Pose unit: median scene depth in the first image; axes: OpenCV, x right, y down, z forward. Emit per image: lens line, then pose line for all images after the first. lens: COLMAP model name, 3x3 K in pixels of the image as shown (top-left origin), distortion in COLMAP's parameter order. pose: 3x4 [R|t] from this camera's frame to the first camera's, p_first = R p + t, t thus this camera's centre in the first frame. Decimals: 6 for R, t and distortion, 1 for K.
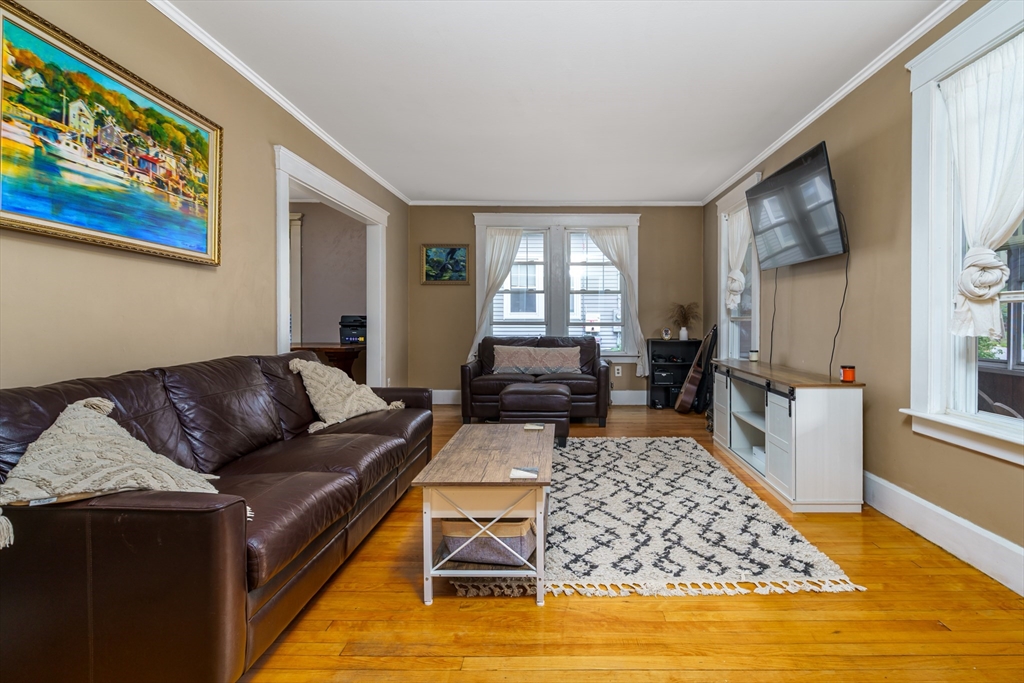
lens RADIAL K [[482.5, 0, 560.1], [0, 482.5, 323.6], [0, 0, 1]] dist [-0.000107, 0.000538]
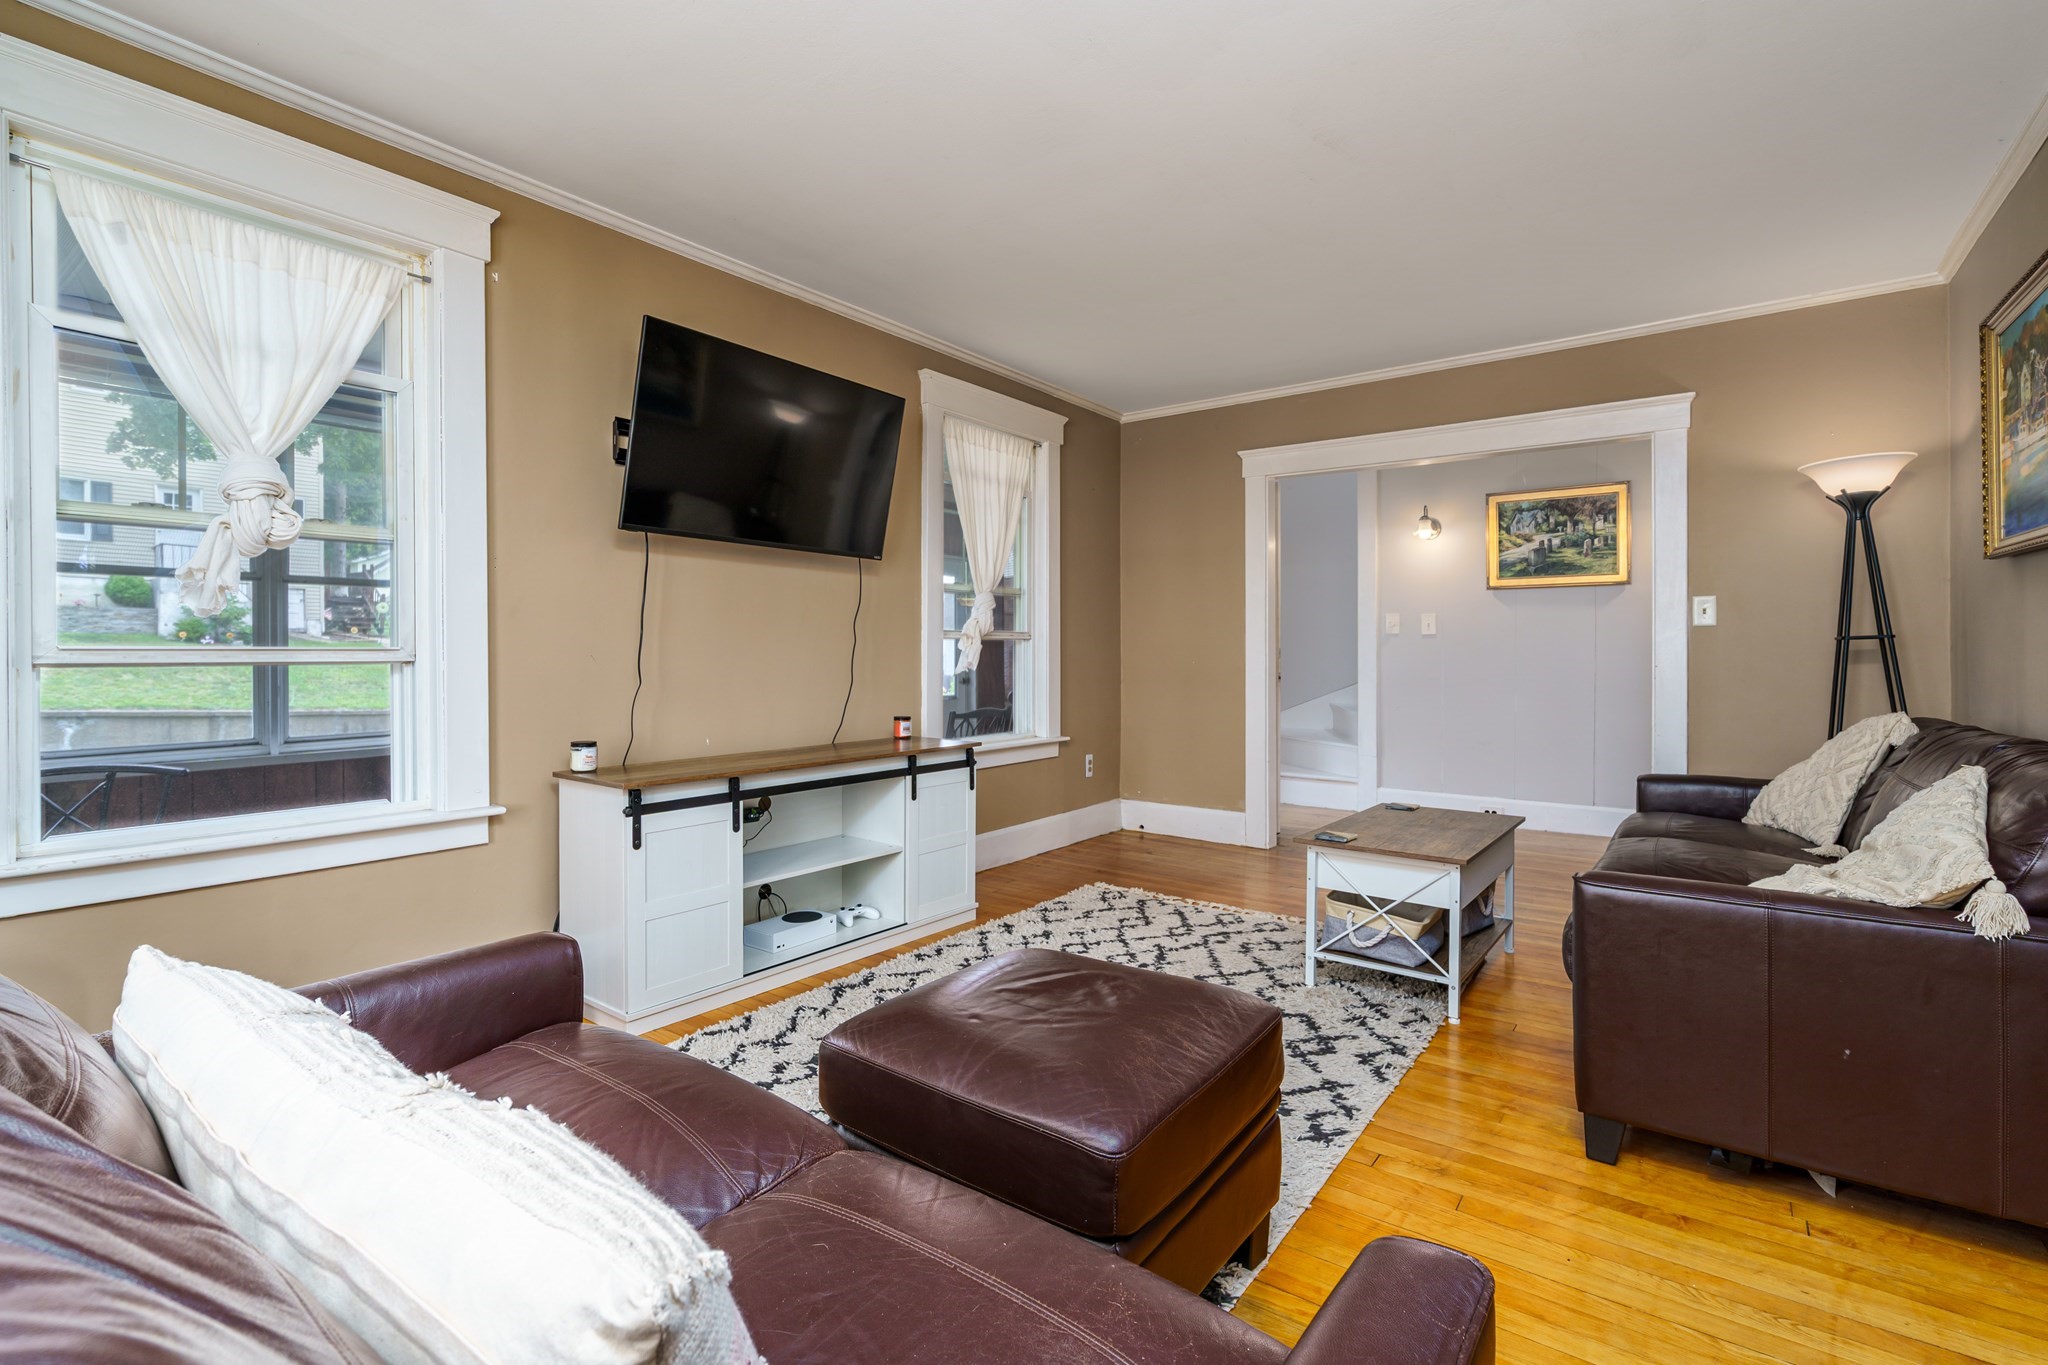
lens RADIAL K [[927.1, 0, 1035.8], [0, 927.1, 660.6], [0, 0, 1]] dist [-0.001798, -0.000023]
pose [[-0.805245, -0.006426, 0.592908, -0.465381], [0.003864, 0.999863, 0.016085, -0.021774], [-0.592930, 0.015243, -0.805110, 2.321581]]
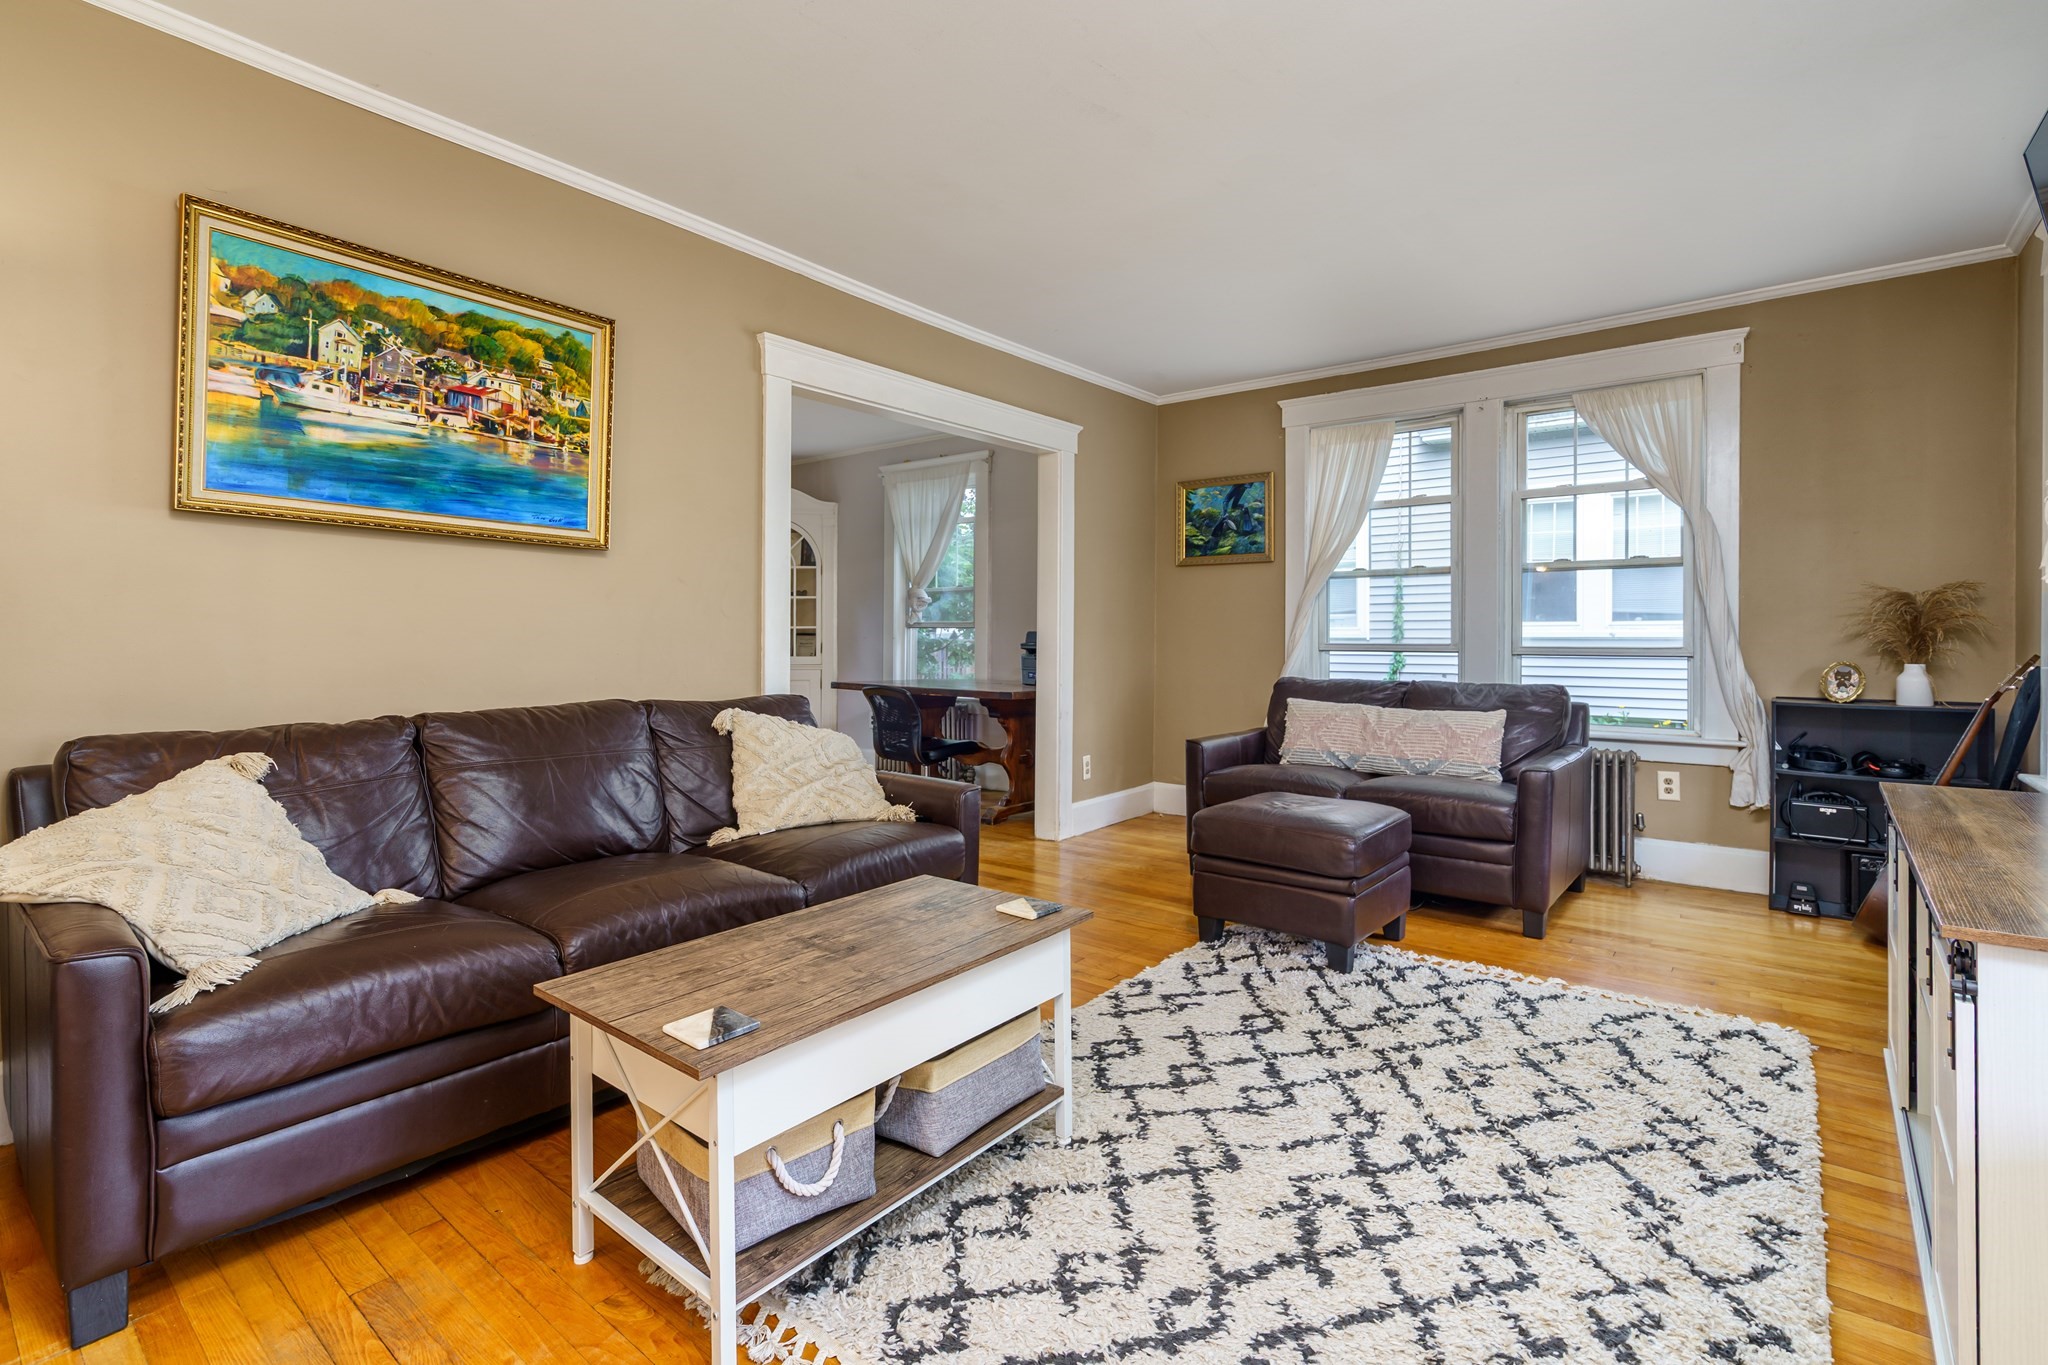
lens RADIAL K [[941.4, 0, 1029.7], [0, 941.4, 636.7], [0, 0, 1]] dist [-0.000145, 0.000478]
pose [[0.779797, 0.000373, -0.626032, 0.472307], [-0.006584, 0.999949, -0.007605, -0.004446], [0.625998, 0.010052, 0.779760, 0.433606]]
